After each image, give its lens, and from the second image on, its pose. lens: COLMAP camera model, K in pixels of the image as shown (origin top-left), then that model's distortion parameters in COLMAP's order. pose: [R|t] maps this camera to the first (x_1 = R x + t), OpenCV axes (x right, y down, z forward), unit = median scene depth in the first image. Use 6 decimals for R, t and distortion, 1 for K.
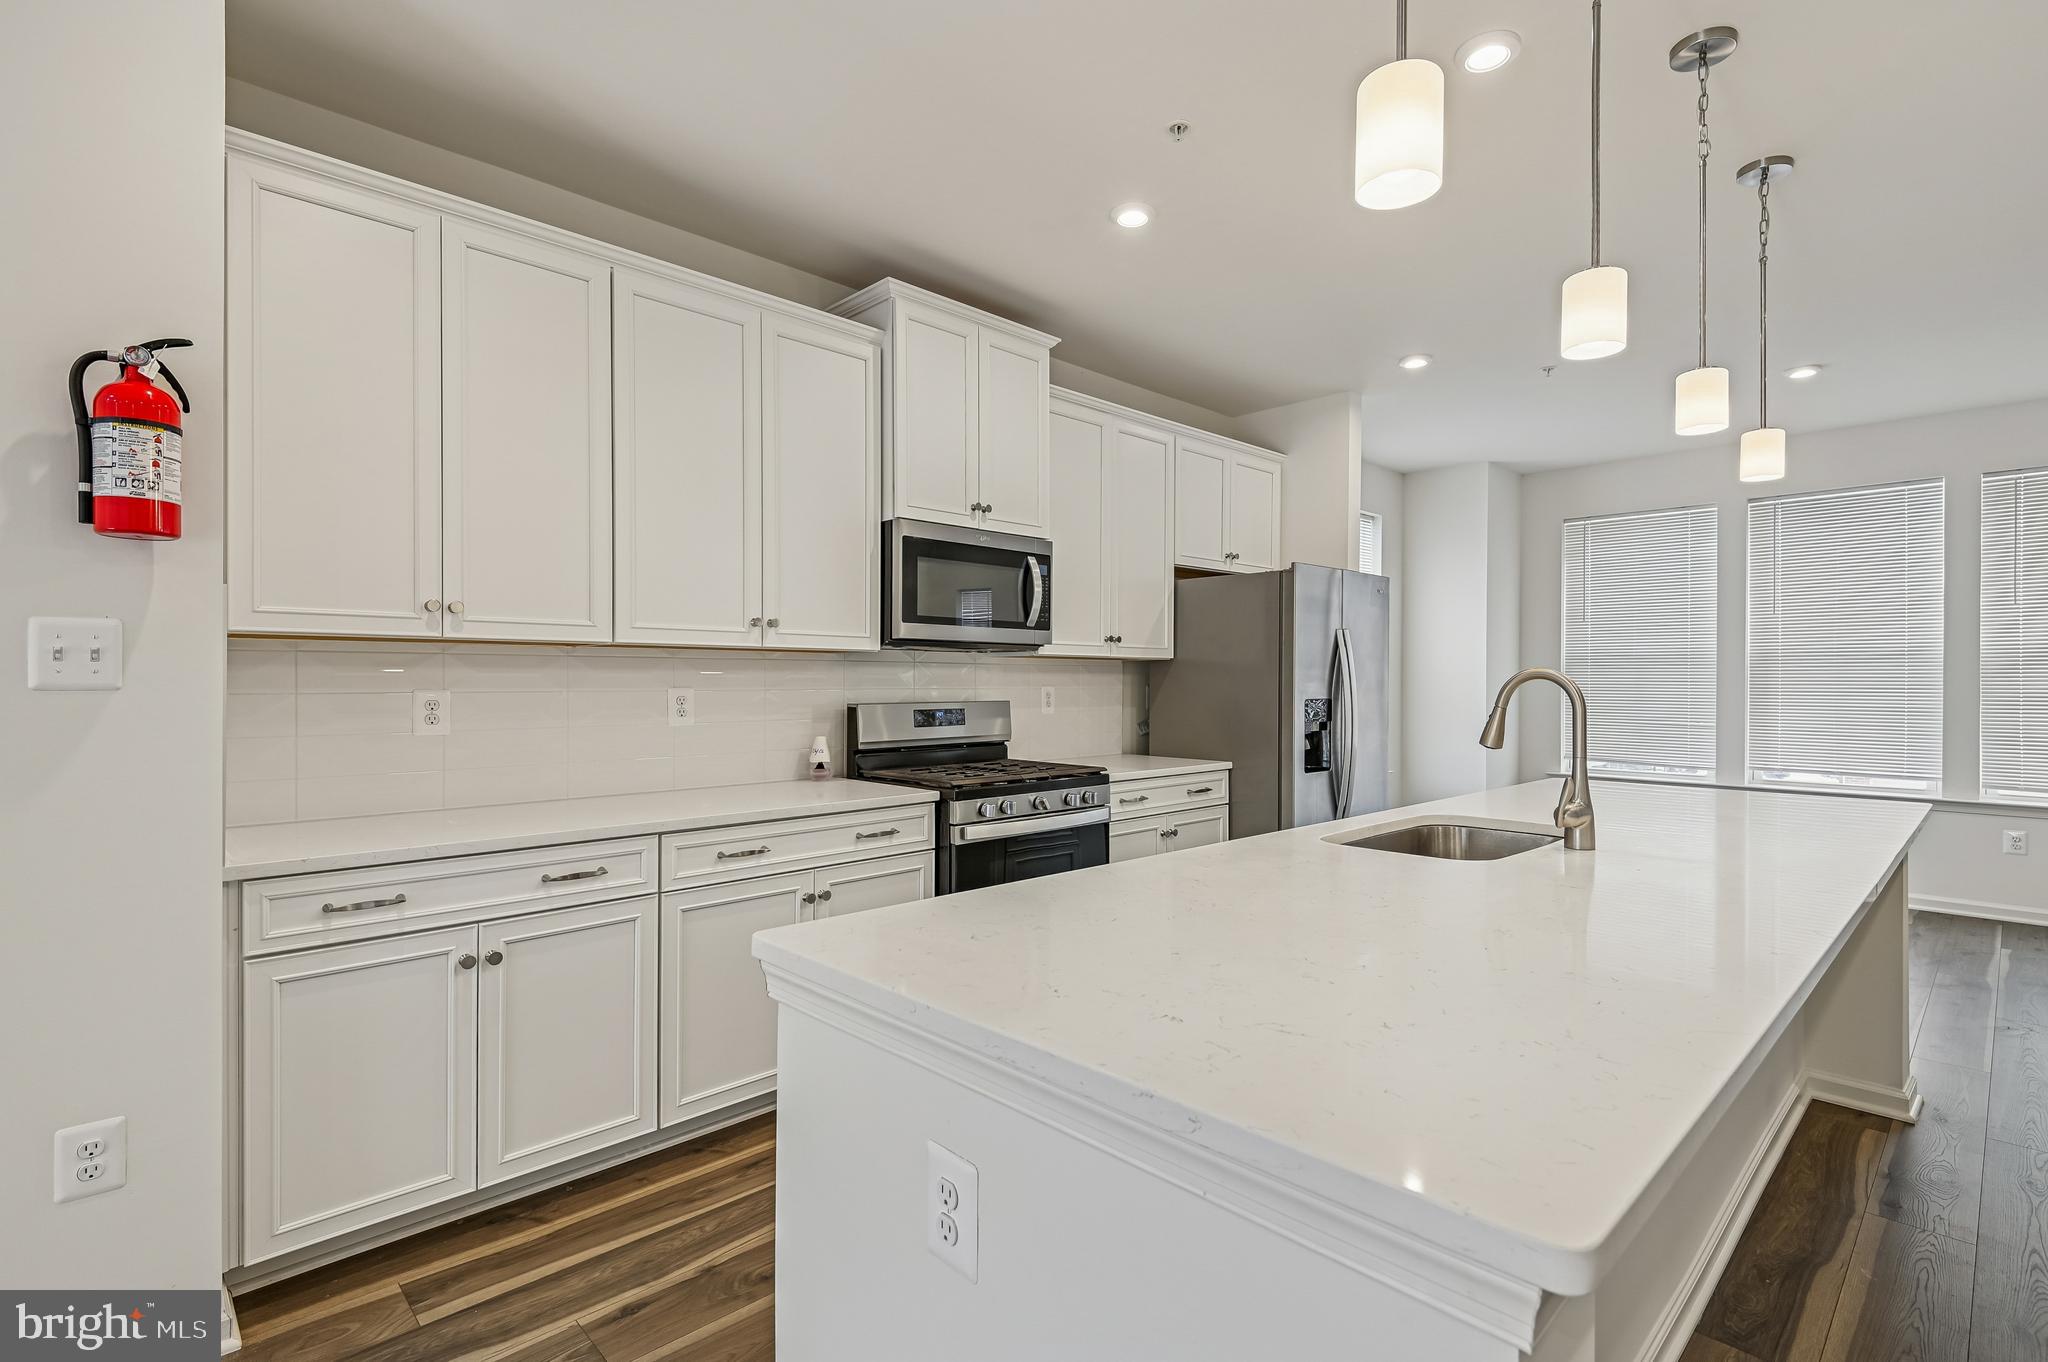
lens RADIAL K [[940.5, 0, 1010.8], [0, 940.5, 689.0], [0, 0, 1]] dist [0.013487, -0.010669]
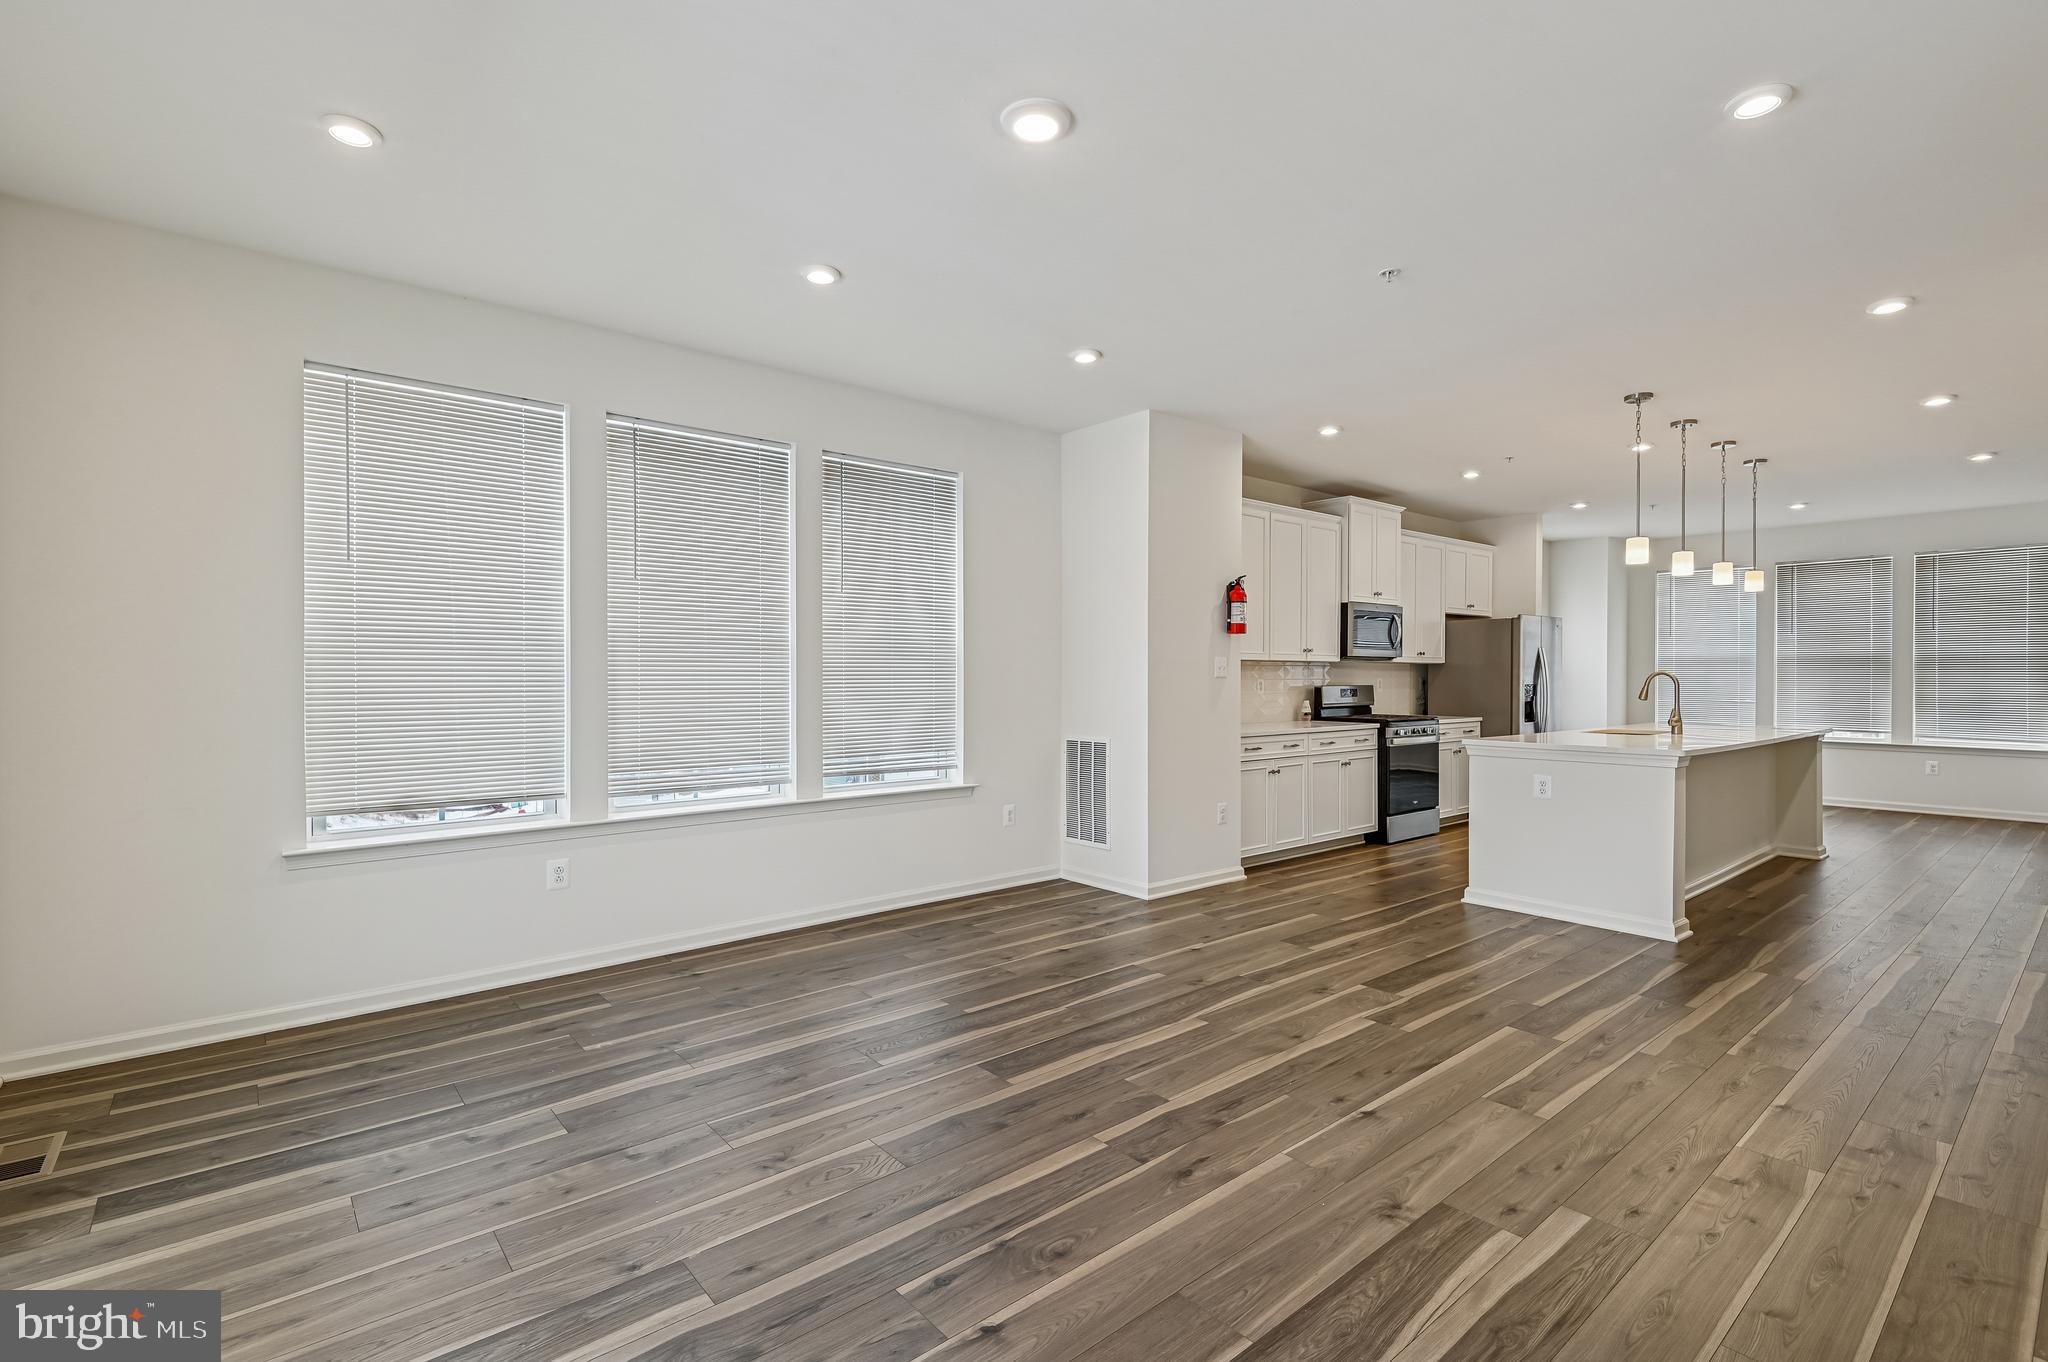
lens RADIAL K [[940.5, 0, 996.7], [0, 940.5, 673.1], [0, 0, 1]] dist [0.013487, -0.010669]
pose [[0.997725, 0.000856, -0.067413, -0.765125], [-0.001343, 0.999973, -0.007187, 0.003684], [0.067405, 0.007261, 0.997699, -1.210965]]
